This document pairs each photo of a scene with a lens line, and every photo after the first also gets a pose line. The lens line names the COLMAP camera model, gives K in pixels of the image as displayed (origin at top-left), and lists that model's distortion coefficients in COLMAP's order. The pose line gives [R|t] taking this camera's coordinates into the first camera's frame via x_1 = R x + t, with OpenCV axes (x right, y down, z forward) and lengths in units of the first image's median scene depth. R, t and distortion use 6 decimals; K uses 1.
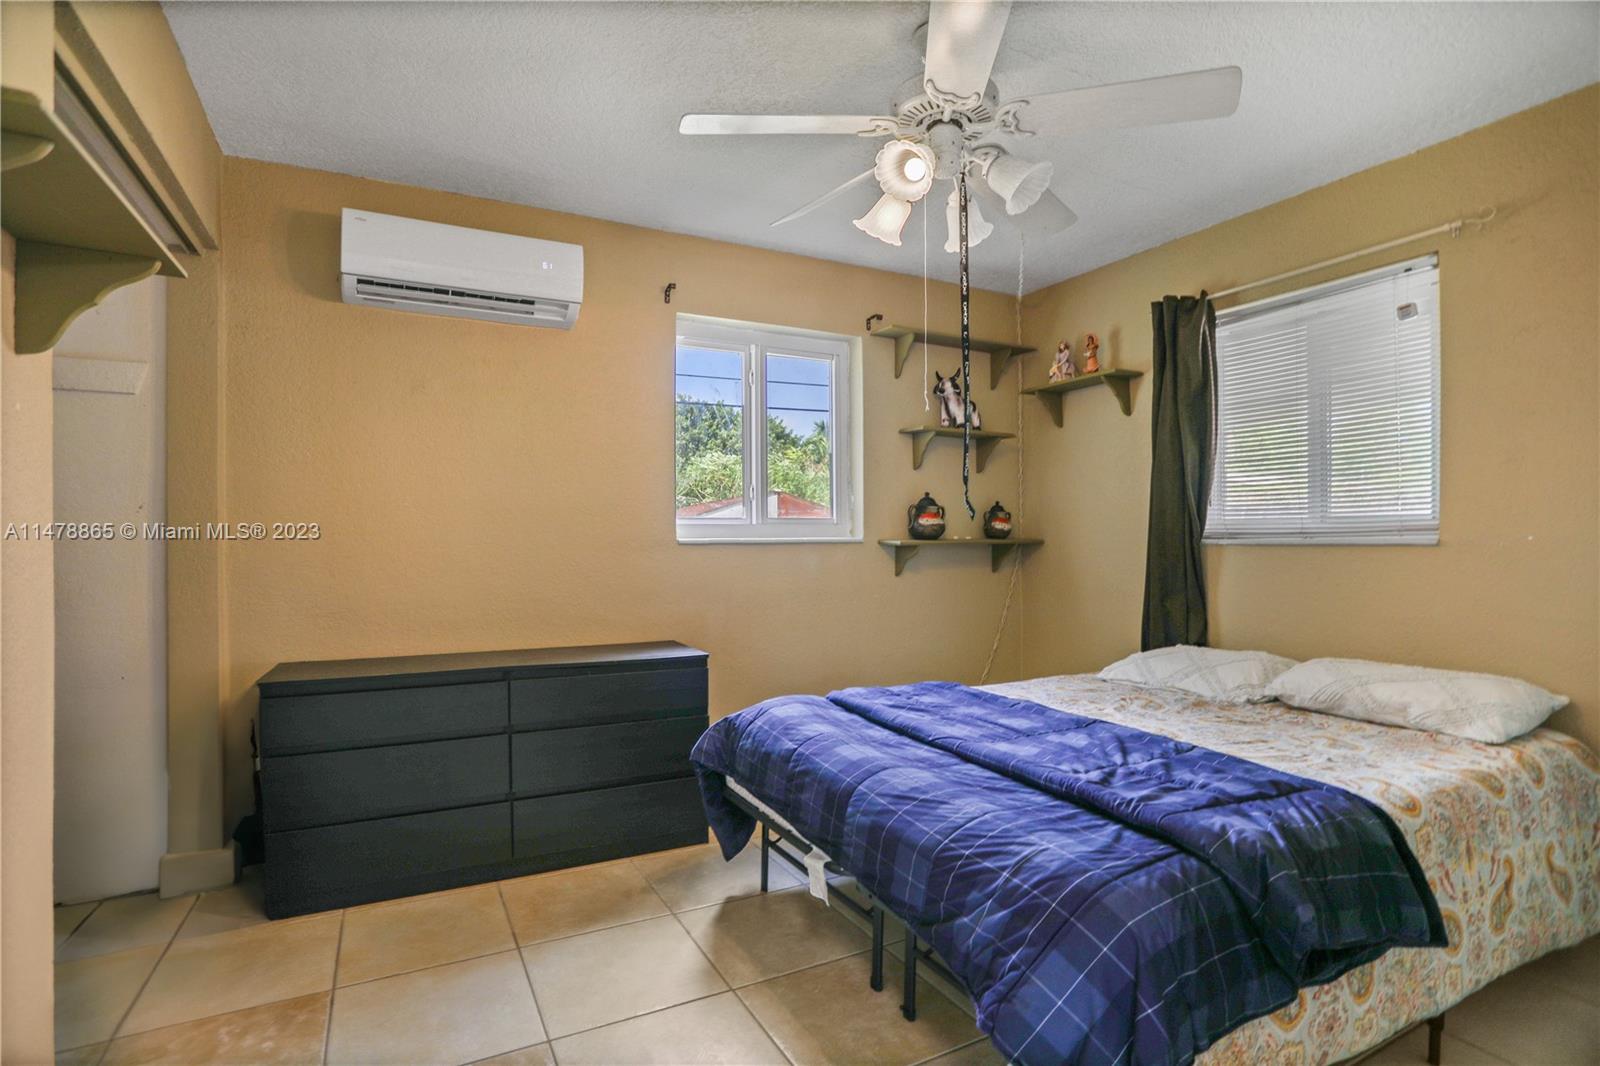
lens RADIAL K [[801.3, 0, 796.6], [0, 801.3, 526.8], [0, 0, 1]] dist [-0.066295, 0.024635]
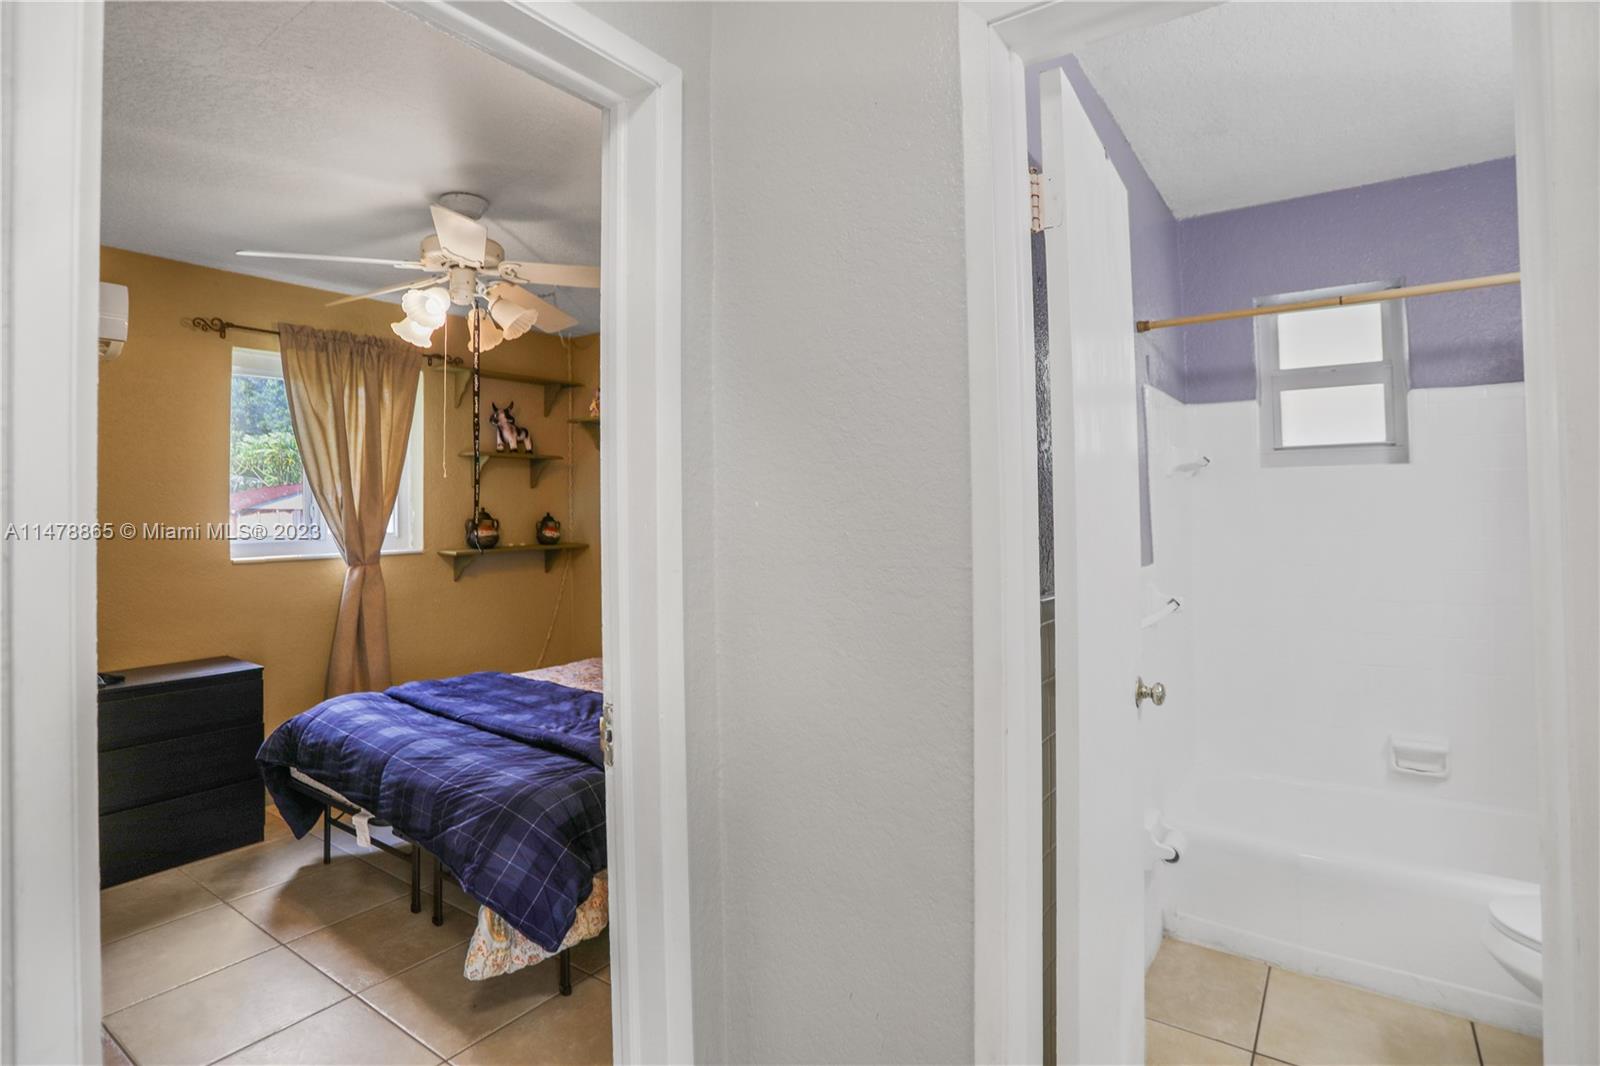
lens RADIAL K [[801.3, 0, 751.5], [0, 801.3, 498.3], [0, 0, 1]] dist [-0.066295, 0.024635]
pose [[0.907183, 0.001421, 0.420733, 0.050987], [0.004294, 0.999911, -0.012635, -0.067645], [-0.420714, 0.013268, 0.907096, -0.350792]]
